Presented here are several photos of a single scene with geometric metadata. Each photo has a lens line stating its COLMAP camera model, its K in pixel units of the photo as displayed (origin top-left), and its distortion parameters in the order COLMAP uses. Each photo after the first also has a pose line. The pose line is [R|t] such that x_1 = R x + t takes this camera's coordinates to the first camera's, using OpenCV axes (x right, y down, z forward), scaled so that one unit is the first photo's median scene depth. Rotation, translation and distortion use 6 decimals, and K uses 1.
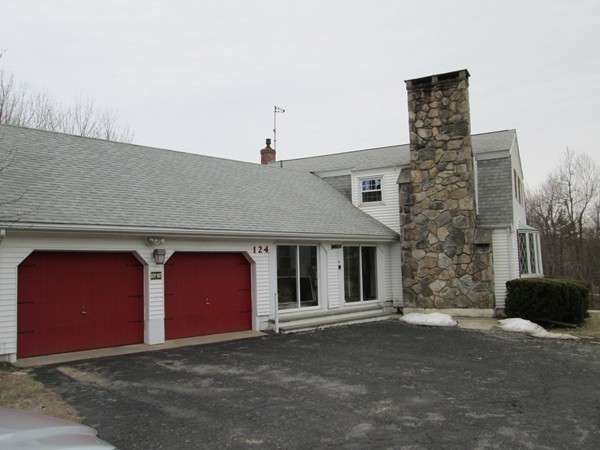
lens RADIAL K [[589.1, 0, 291.0], [0, 589.1, 227.4], [0, 0, 1]] dist [-0.048736, 0.022088]
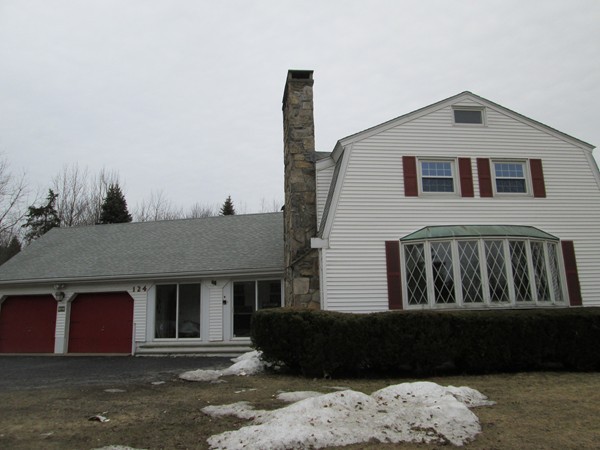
lens RADIAL K [[589.1, 0, 291.0], [0, 589.1, 227.4], [0, 0, 1]] dist [-0.048736, 0.022088]
pose [[0.480625, -0.109364, -0.870080, 1.191100], [0.074340, 0.993703, -0.083838, 0.035589], [0.873769, -0.024387, 0.485729, 0.665576]]
